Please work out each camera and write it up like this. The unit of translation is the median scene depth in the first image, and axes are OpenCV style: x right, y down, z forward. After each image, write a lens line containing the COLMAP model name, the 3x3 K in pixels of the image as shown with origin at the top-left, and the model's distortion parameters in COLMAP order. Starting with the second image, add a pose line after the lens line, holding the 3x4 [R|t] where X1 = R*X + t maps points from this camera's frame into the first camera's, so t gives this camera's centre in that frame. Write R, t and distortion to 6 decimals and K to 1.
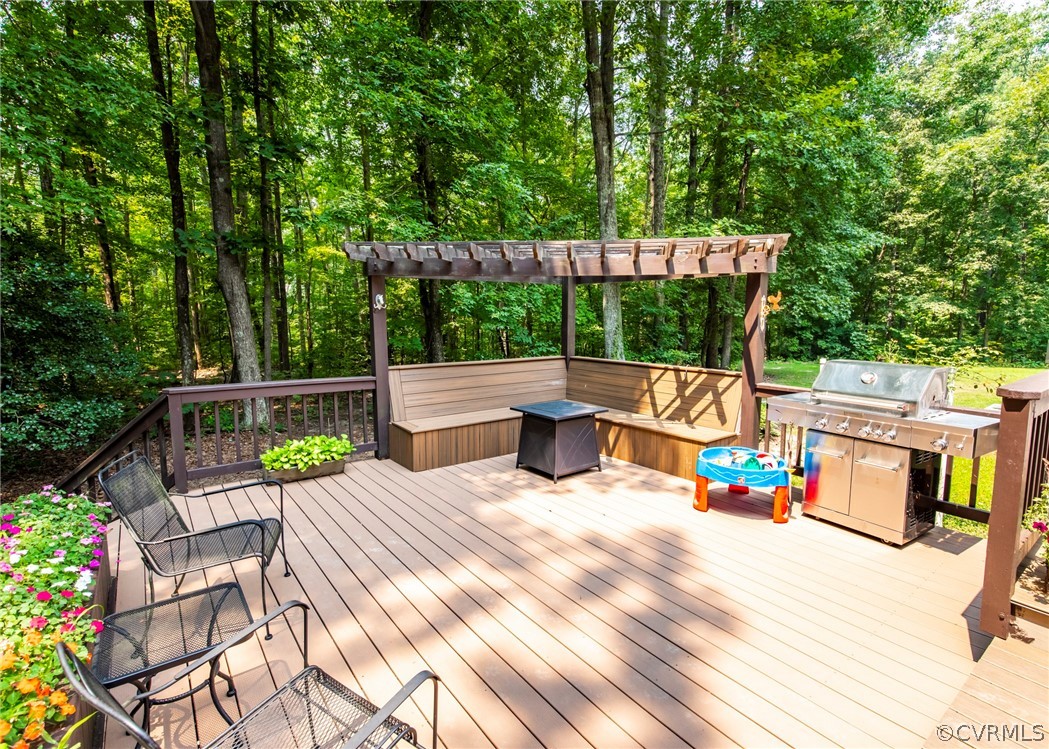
lens RADIAL K [[506.7, 0, 524.5], [0, 506.7, 374.5], [0, 0, 1]] dist [0.002019, 0.000225]
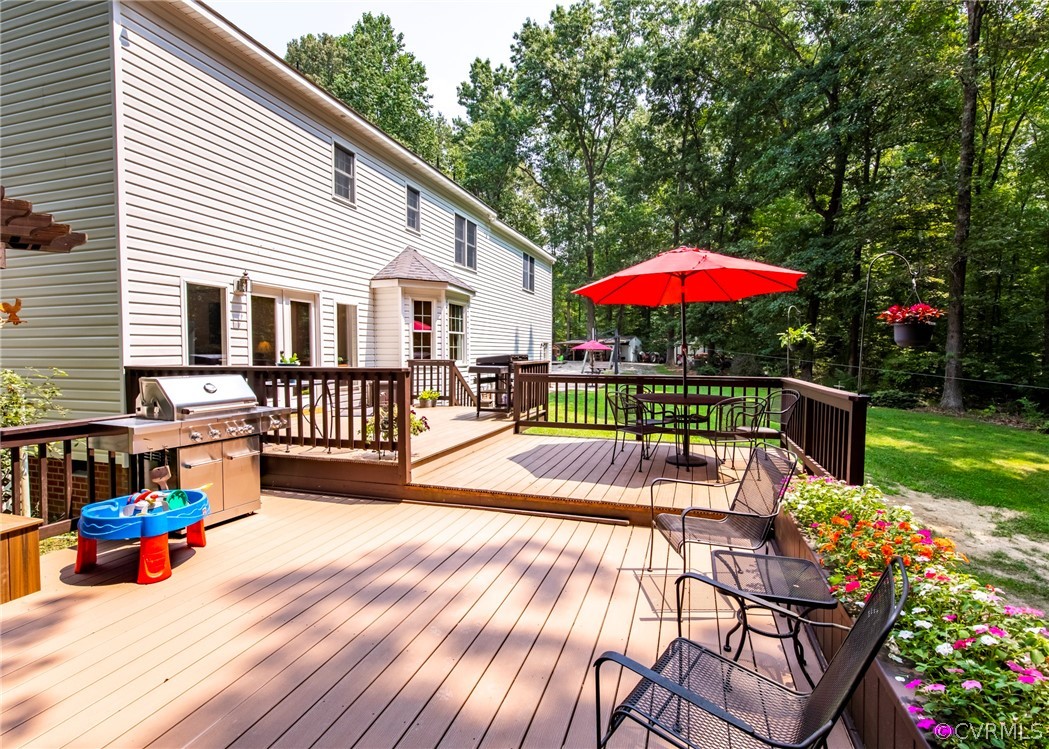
lens RADIAL K [[506.7, 0, 524.5], [0, 506.7, 374.5], [0, 0, 1]] dist [0.002019, 0.000225]
pose [[-0.566995, -0.044655, 0.822510, -0.793488], [0.100060, 0.987401, 0.122583, -0.111943], [-0.817622, 0.151804, -0.555383, 1.236094]]
